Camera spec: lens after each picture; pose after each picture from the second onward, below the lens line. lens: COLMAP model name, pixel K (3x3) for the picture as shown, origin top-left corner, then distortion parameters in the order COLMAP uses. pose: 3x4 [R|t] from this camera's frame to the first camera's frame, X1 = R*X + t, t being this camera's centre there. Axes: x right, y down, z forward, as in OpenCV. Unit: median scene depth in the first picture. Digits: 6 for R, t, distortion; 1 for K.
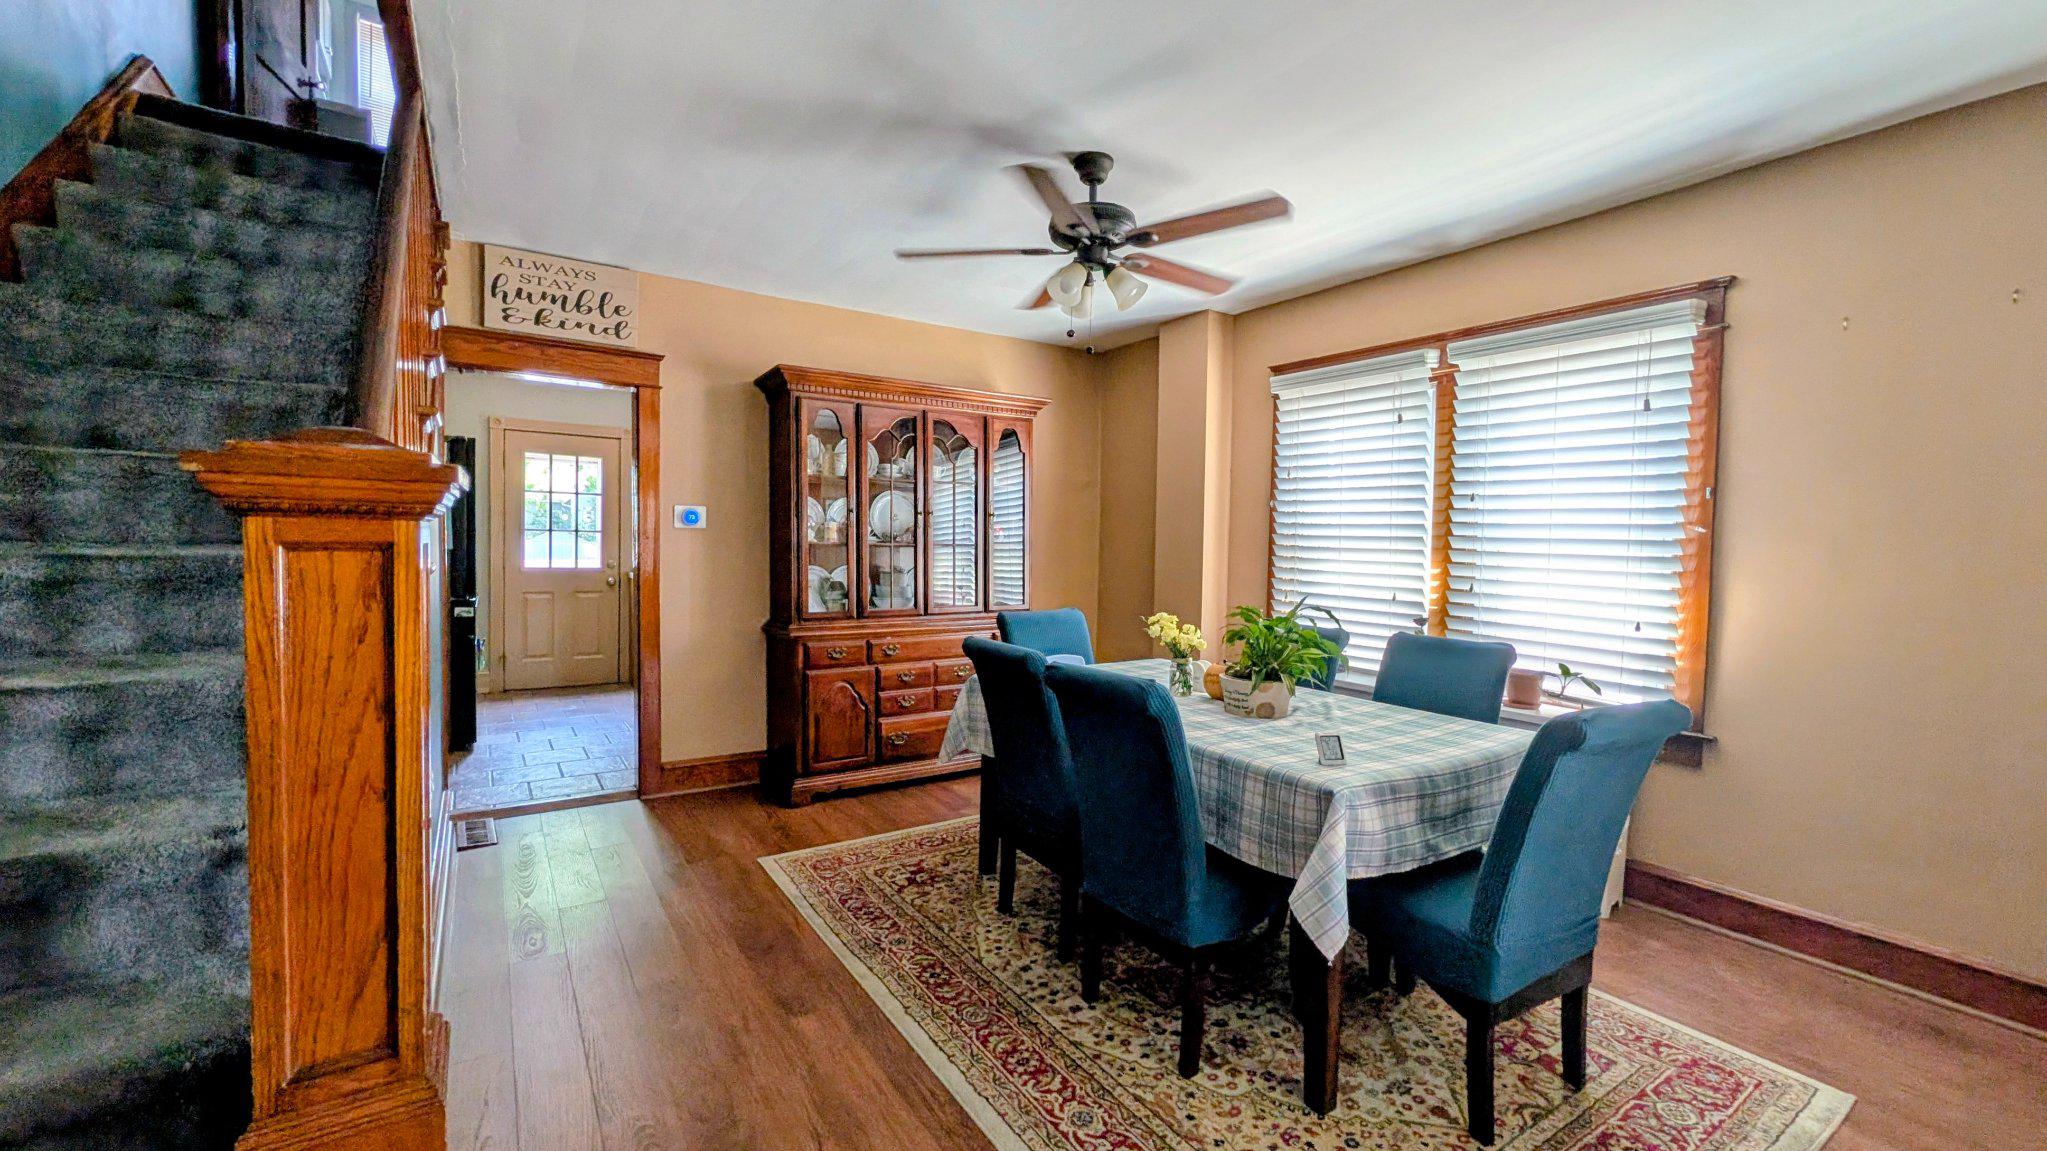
lens RADIAL K [[815.5, 0, 1011.4], [0, 815.5, 573.5], [0, 0, 1]] dist [0.000983, 0.000219]
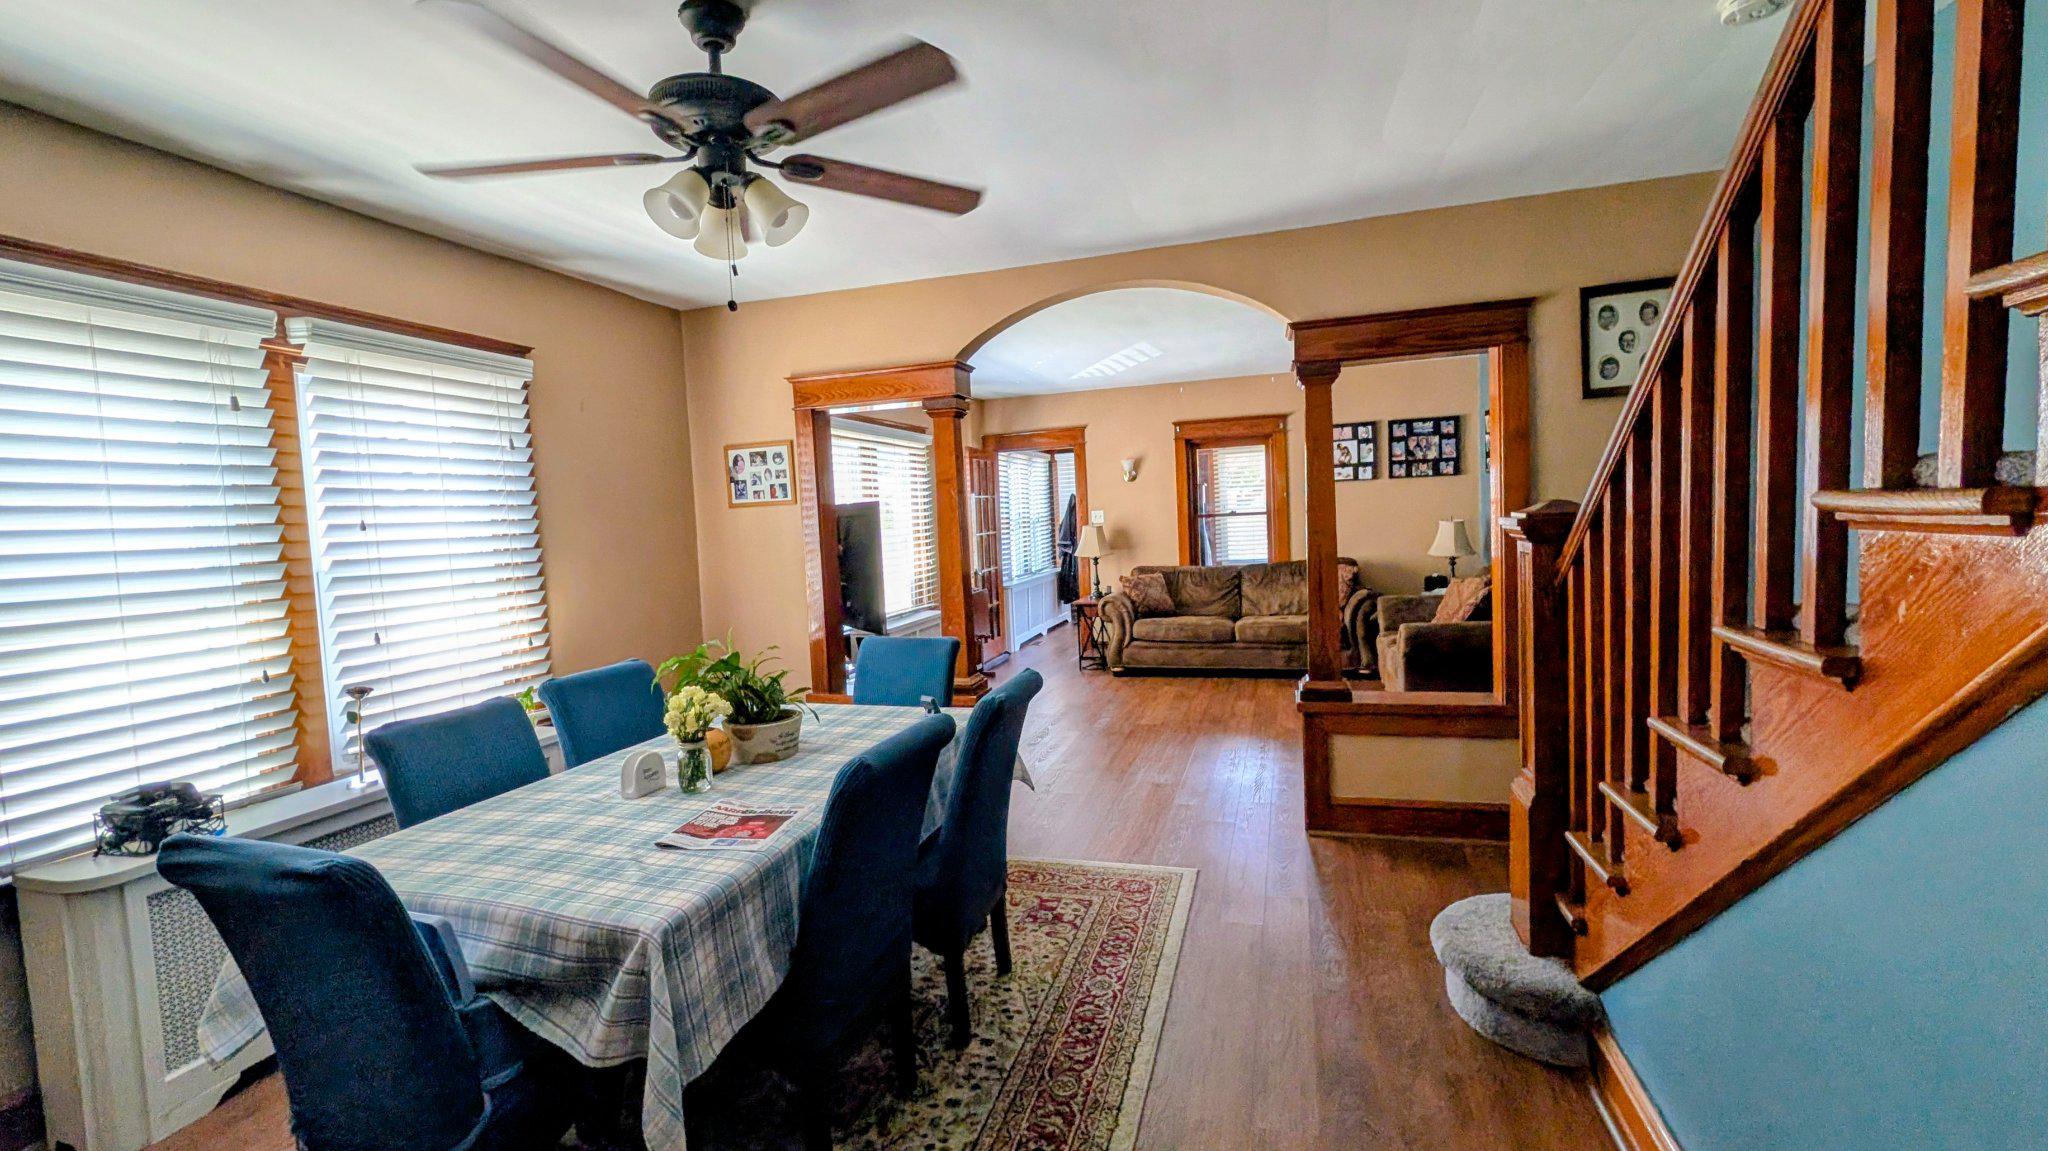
lens RADIAL K [[849.0, 0, 1024.0], [0, 849.0, 575.5], [0, 0, 1]] dist [-0.000044, 0.000044]
pose [[-0.640154, -0.044420, 0.766961, -0.456443], [0.067043, 0.991288, 0.113370, -0.090664], [-0.765316, 0.123993, -0.631599, 0.985534]]
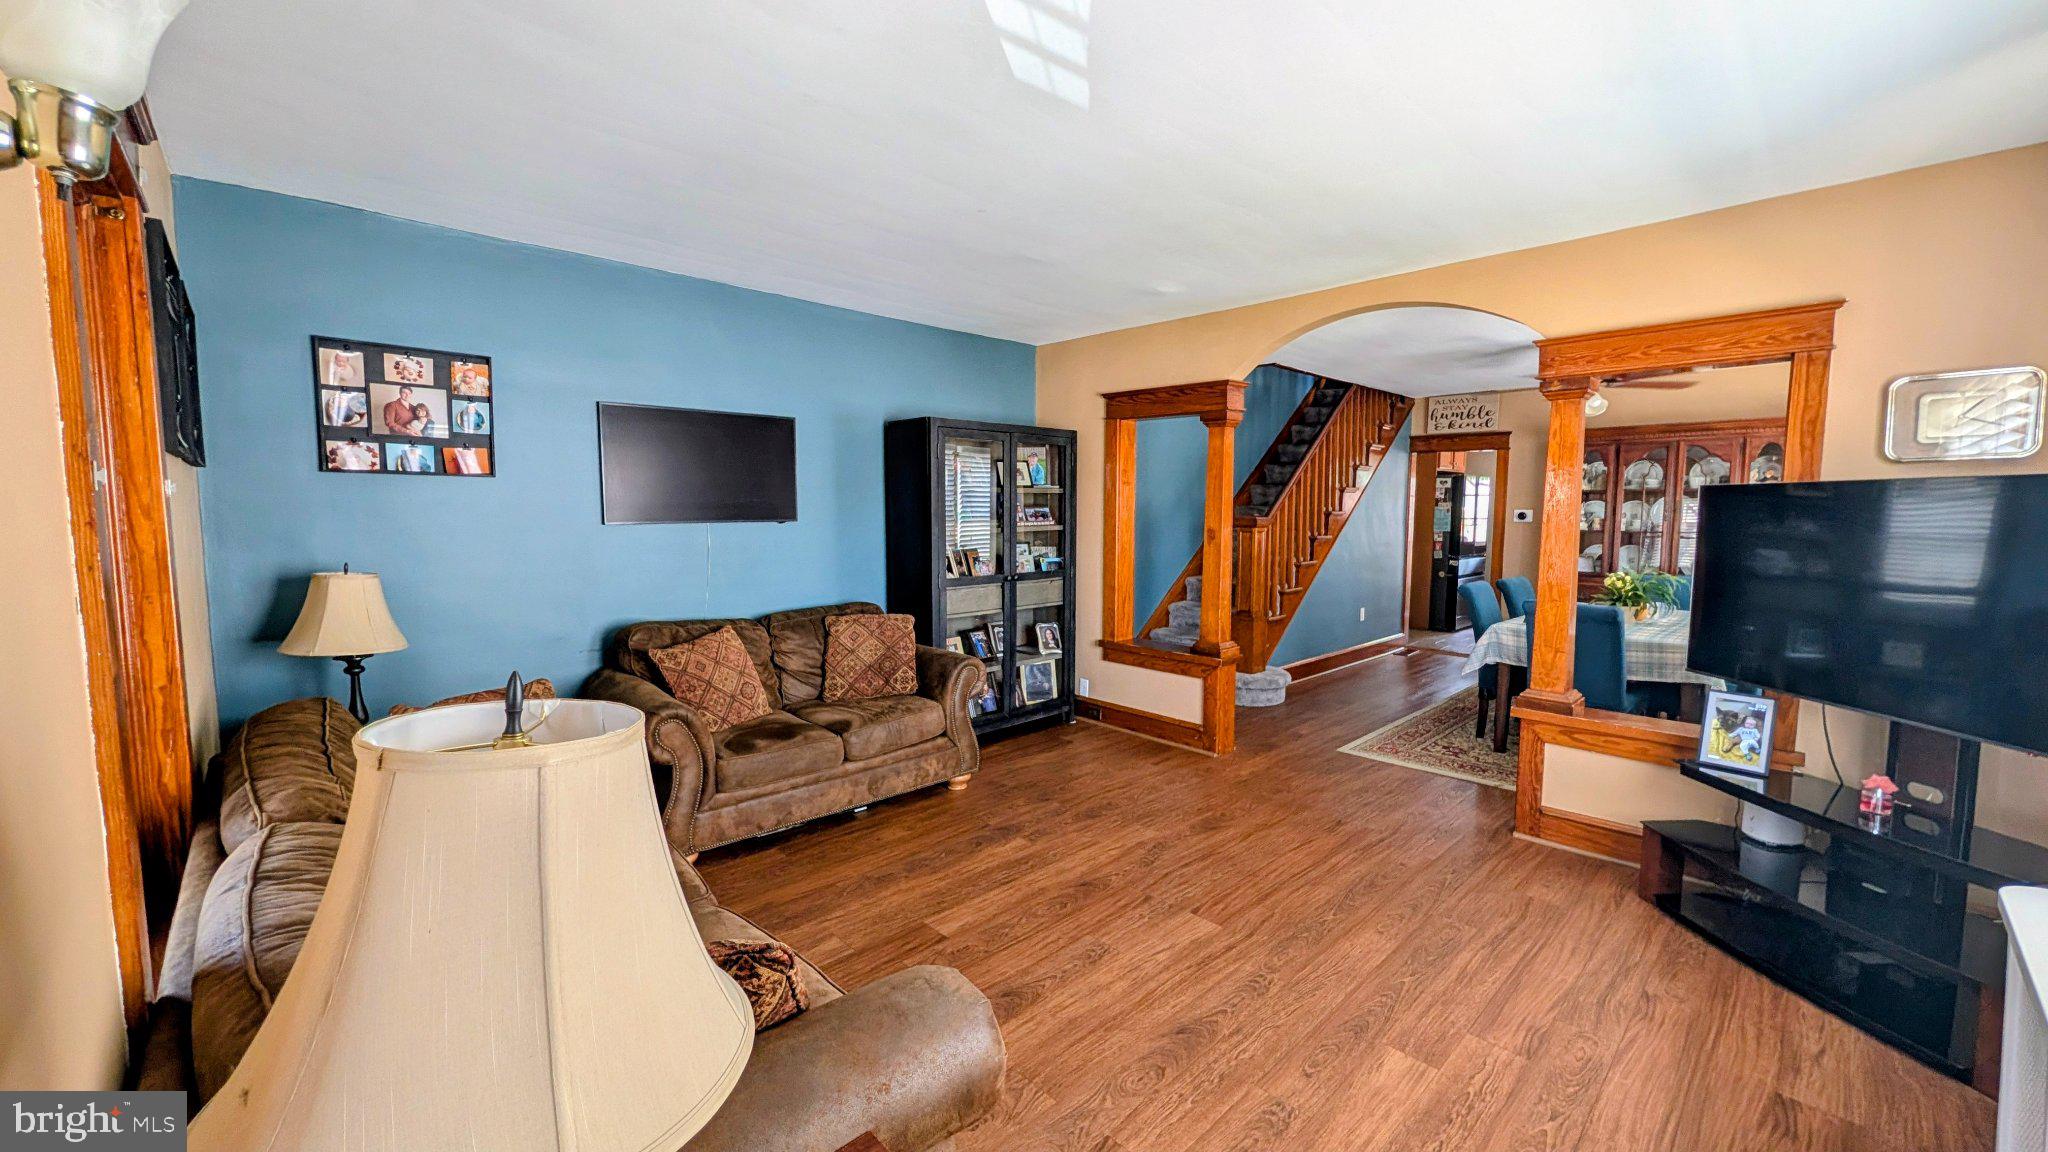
lens RADIAL K [[783.5, 0, 1020.3], [0, 783.5, 574.2], [0, 0, 1]] dist [0.000909, 0.000313]
pose [[0.179170, 0.068644, -0.981420, 1.323075], [-0.038957, 0.997275, 0.062641, -0.004631], [0.983046, 0.027010, 0.181357, -0.502674]]
